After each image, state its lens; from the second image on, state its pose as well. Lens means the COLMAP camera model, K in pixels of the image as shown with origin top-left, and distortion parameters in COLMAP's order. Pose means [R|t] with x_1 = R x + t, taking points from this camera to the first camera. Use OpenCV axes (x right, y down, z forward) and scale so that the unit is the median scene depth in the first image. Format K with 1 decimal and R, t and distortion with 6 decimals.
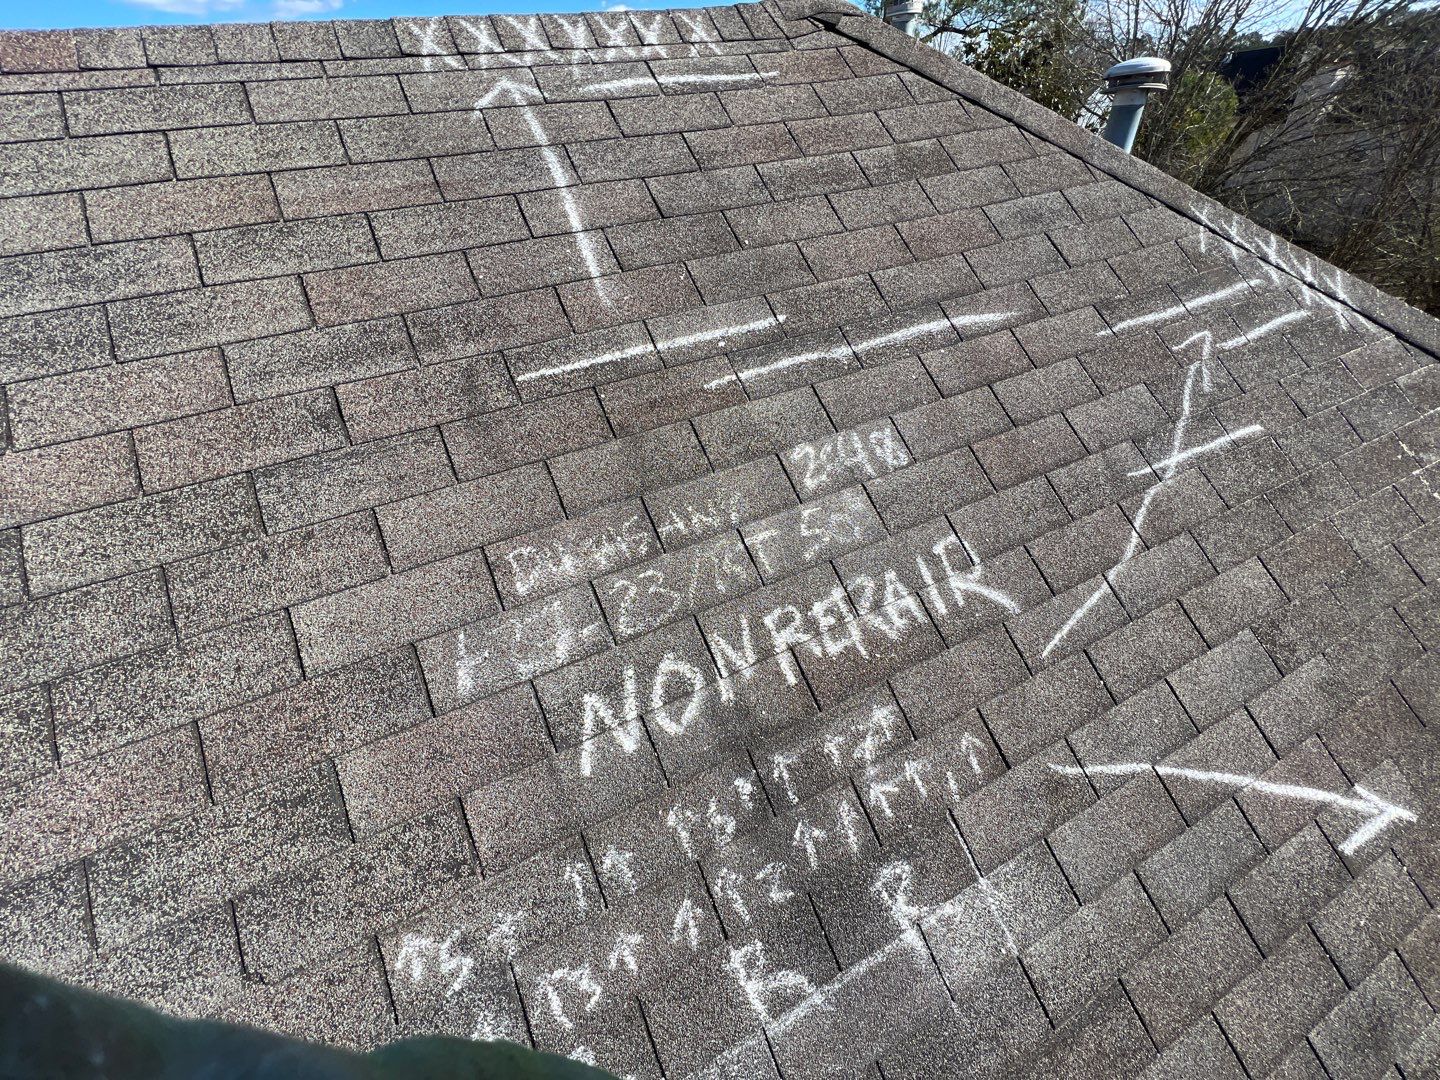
lens RADIAL K [[573.5, 0, 715.6], [0, 573.5, 538.7], [0, 0, 1]] dist [-0.001401, 0.000358]
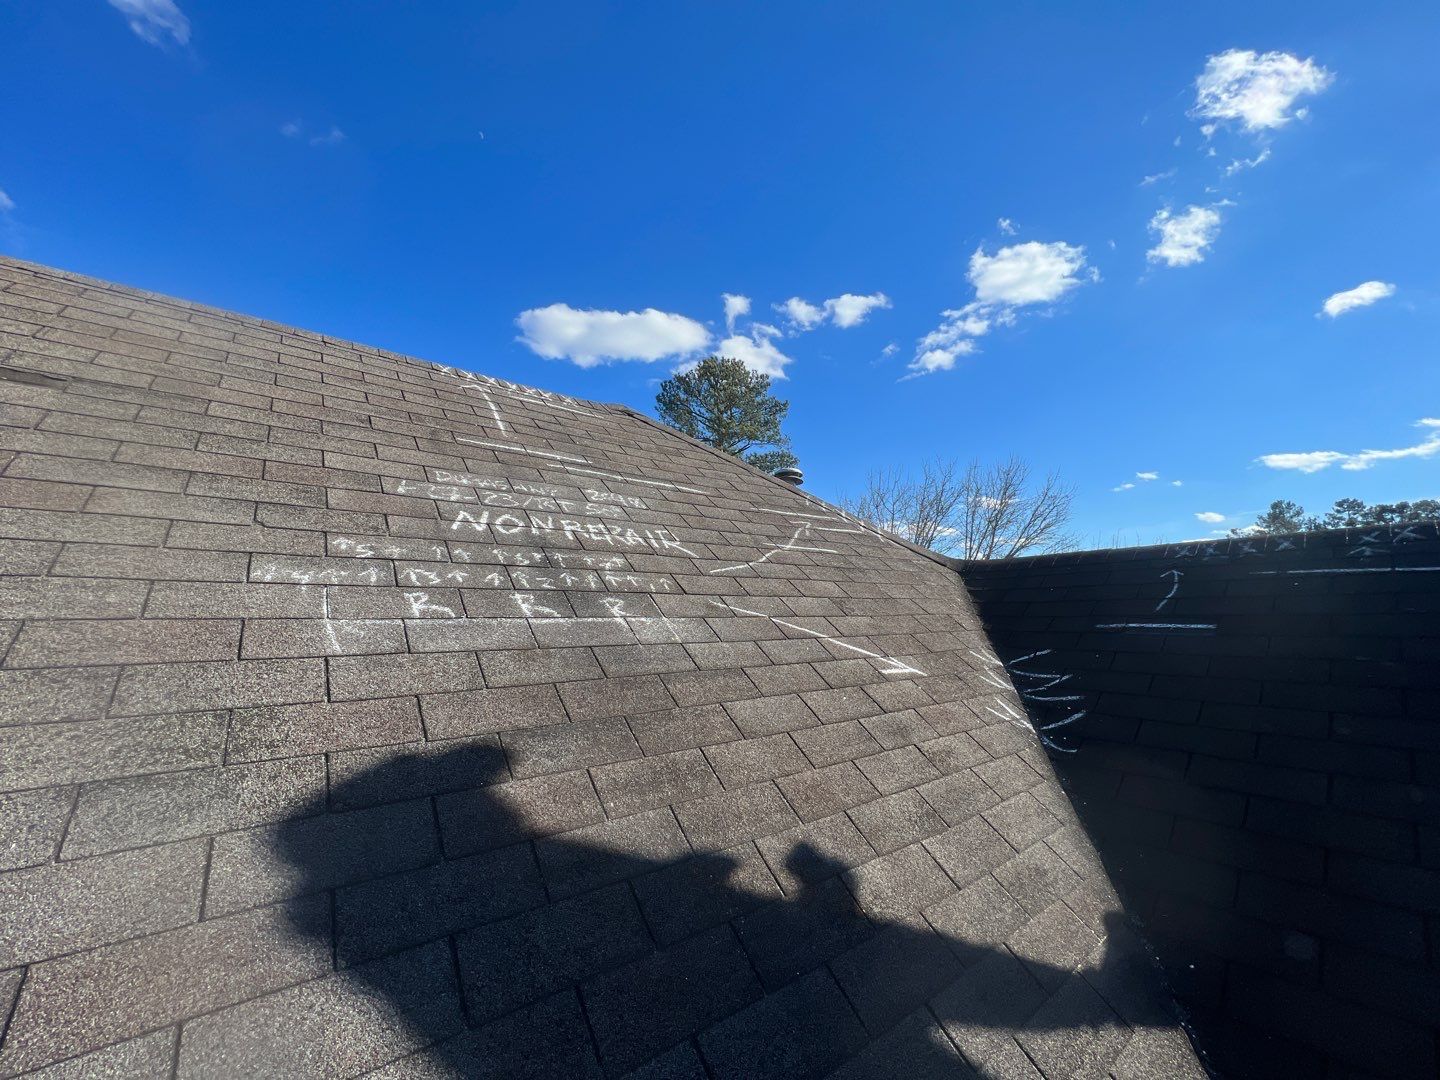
lens RADIAL K [[573.5, 0, 715.6], [0, 573.5, 538.7], [0, 0, 1]] dist [-0.001401, 0.000358]
pose [[0.975456, 0.106764, 0.192579, 0.212822], [0.057950, 0.719286, -0.692293, 1.457384], [-0.212431, 0.686461, 0.695445, -0.407835]]
